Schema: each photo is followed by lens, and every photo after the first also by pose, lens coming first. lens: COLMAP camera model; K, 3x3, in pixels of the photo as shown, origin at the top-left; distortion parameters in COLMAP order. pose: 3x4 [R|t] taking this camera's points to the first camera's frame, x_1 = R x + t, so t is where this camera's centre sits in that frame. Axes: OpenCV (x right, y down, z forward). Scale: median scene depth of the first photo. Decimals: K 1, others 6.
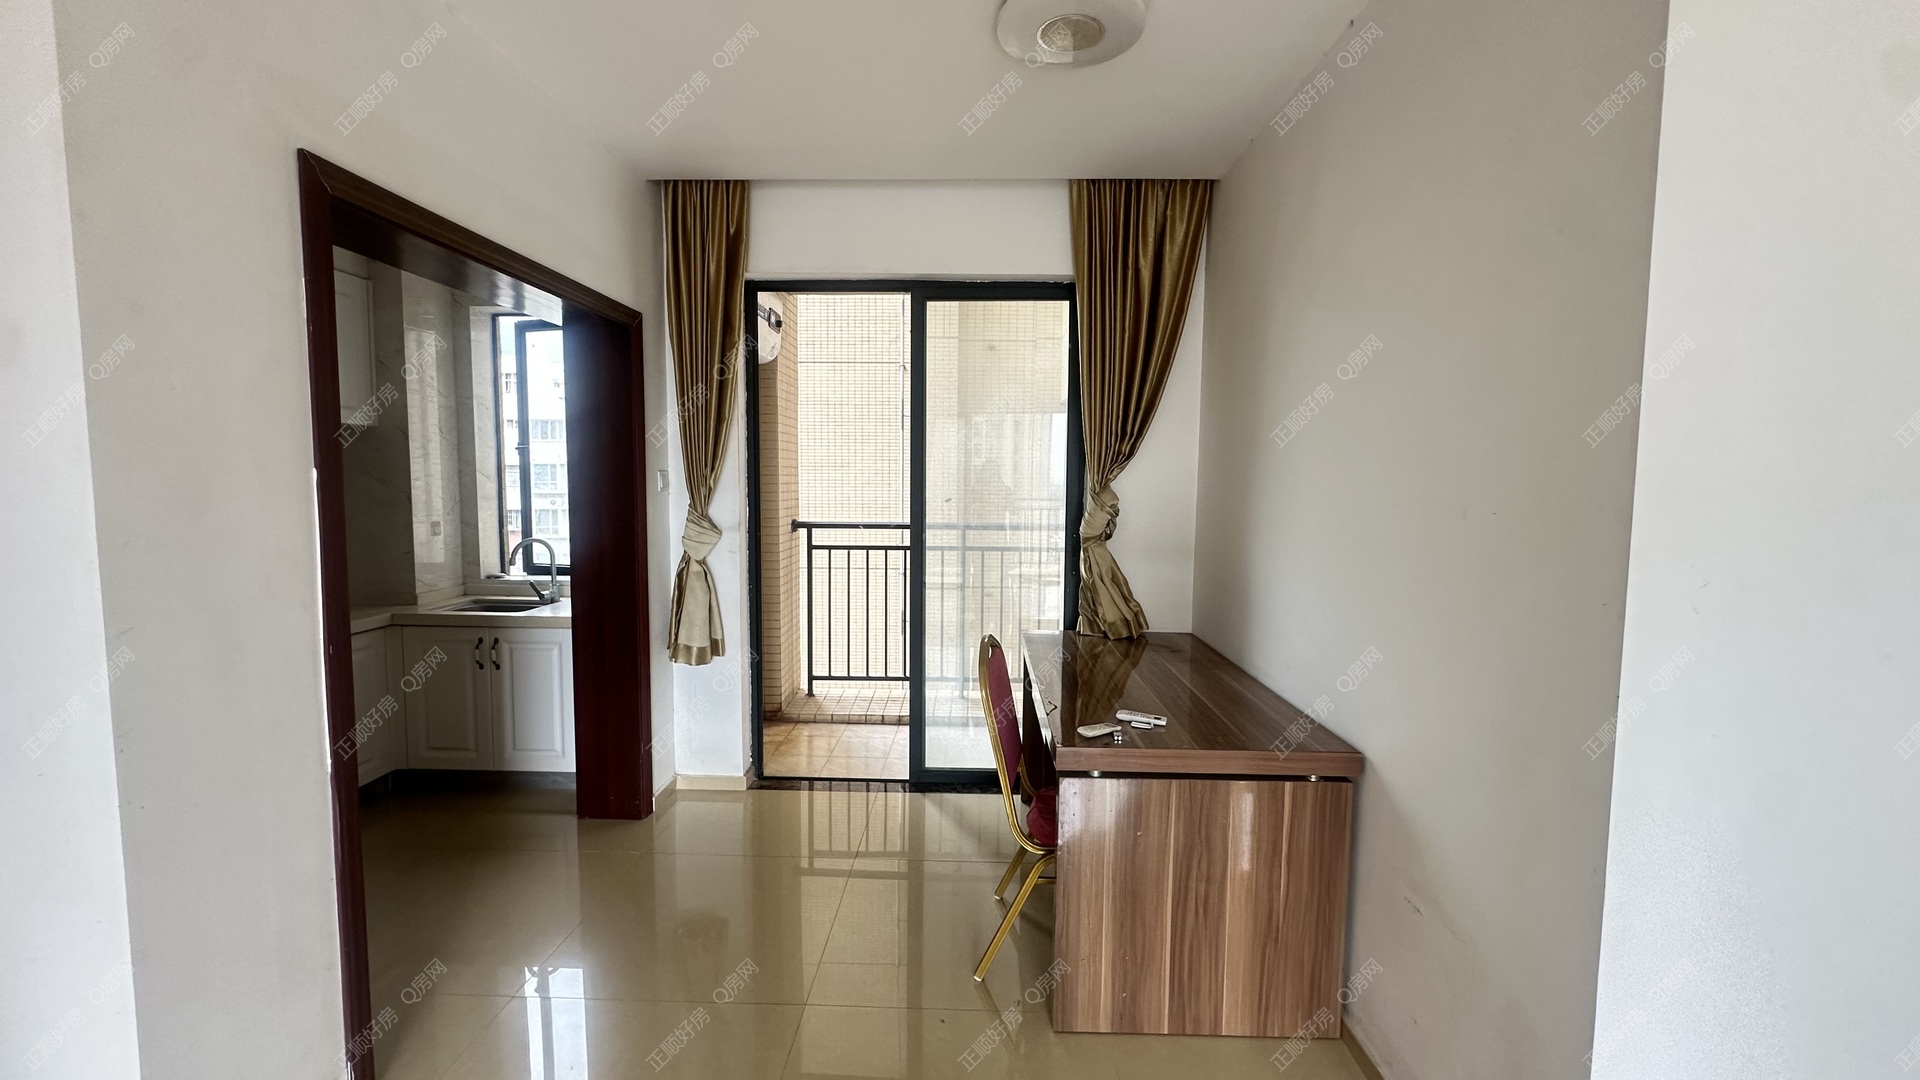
lens RADIAL K [[768.6, 0, 962.3], [0, 768.6, 541.1], [0, 0, 1]] dist [-0.002927, -0.000336]
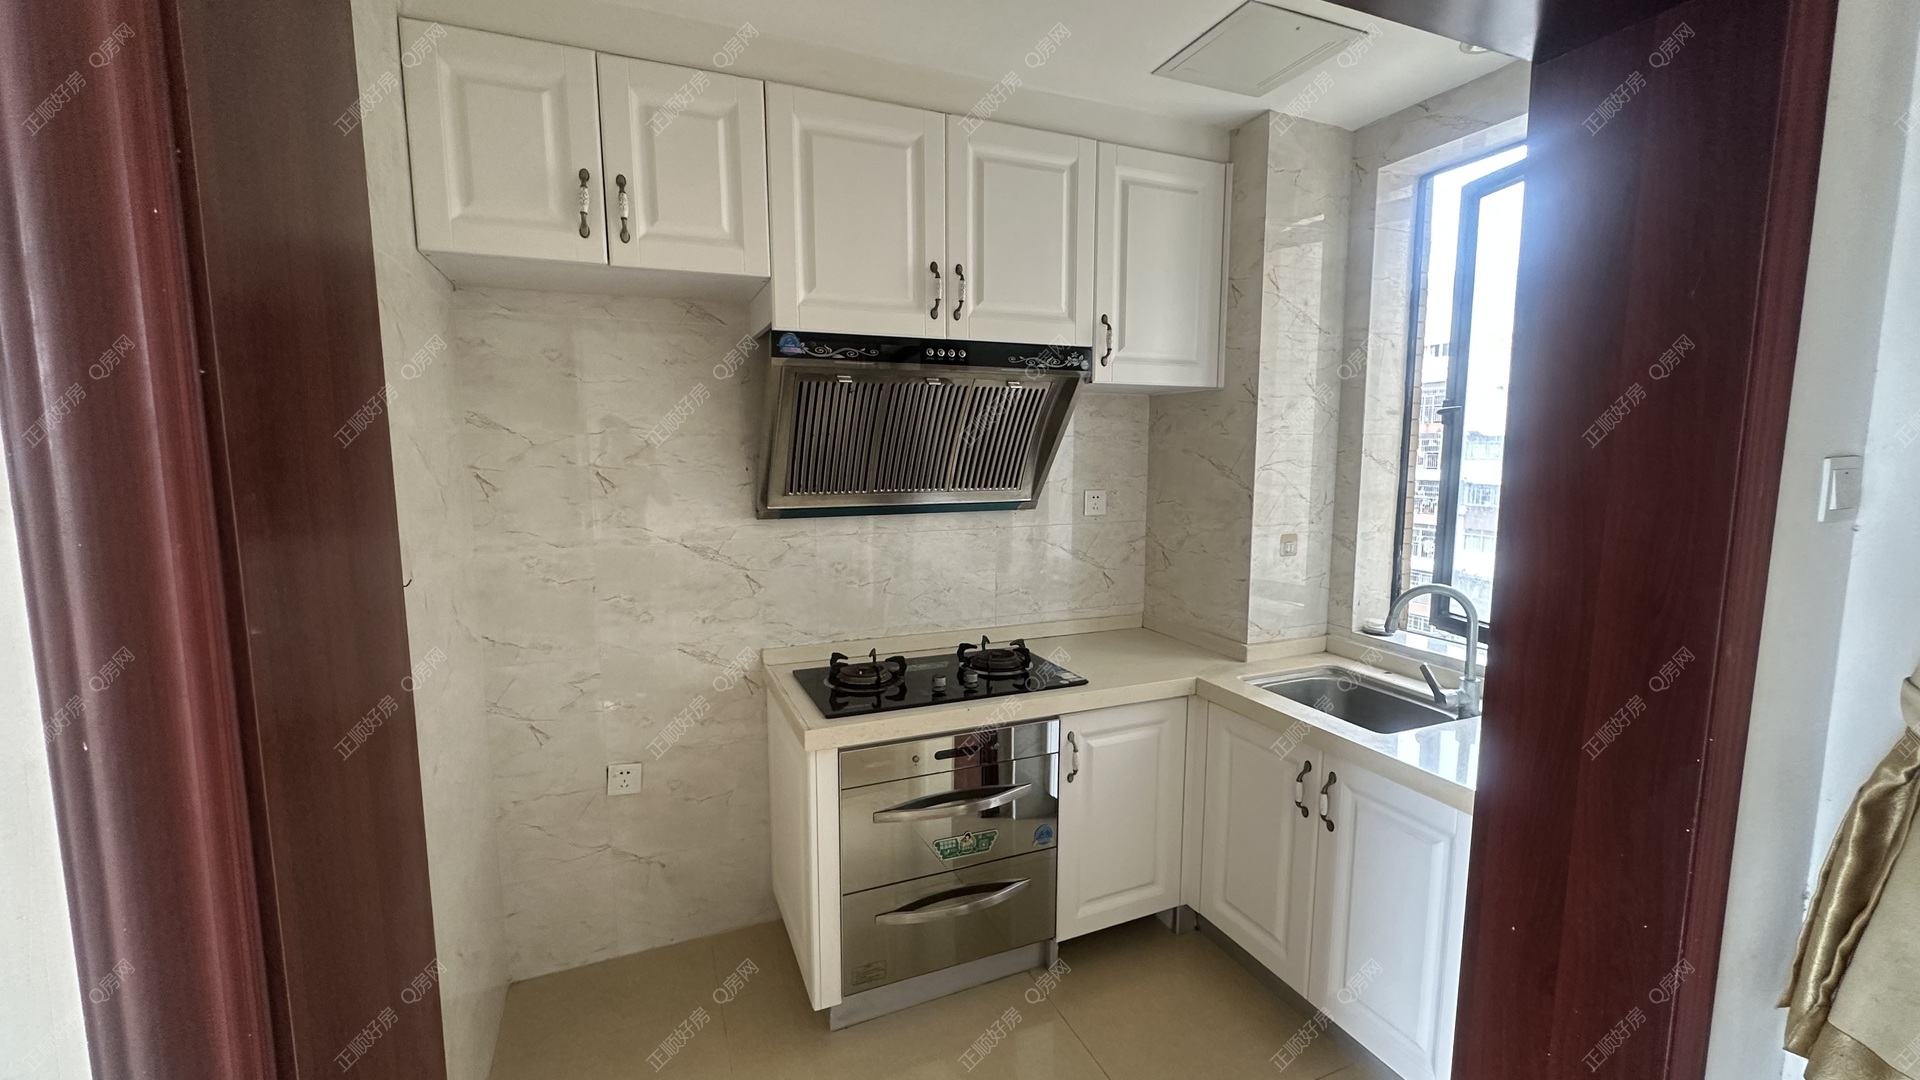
lens RADIAL K [[768.6, 0, 962.3], [0, 768.6, 541.1], [0, 0, 1]] dist [-0.002927, -0.000336]
pose [[0.423534, 0.098875, -0.900468, -0.229303], [-0.069200, 0.994652, 0.076669, -0.049572], [0.903233, 0.029841, 0.428111, 0.483741]]
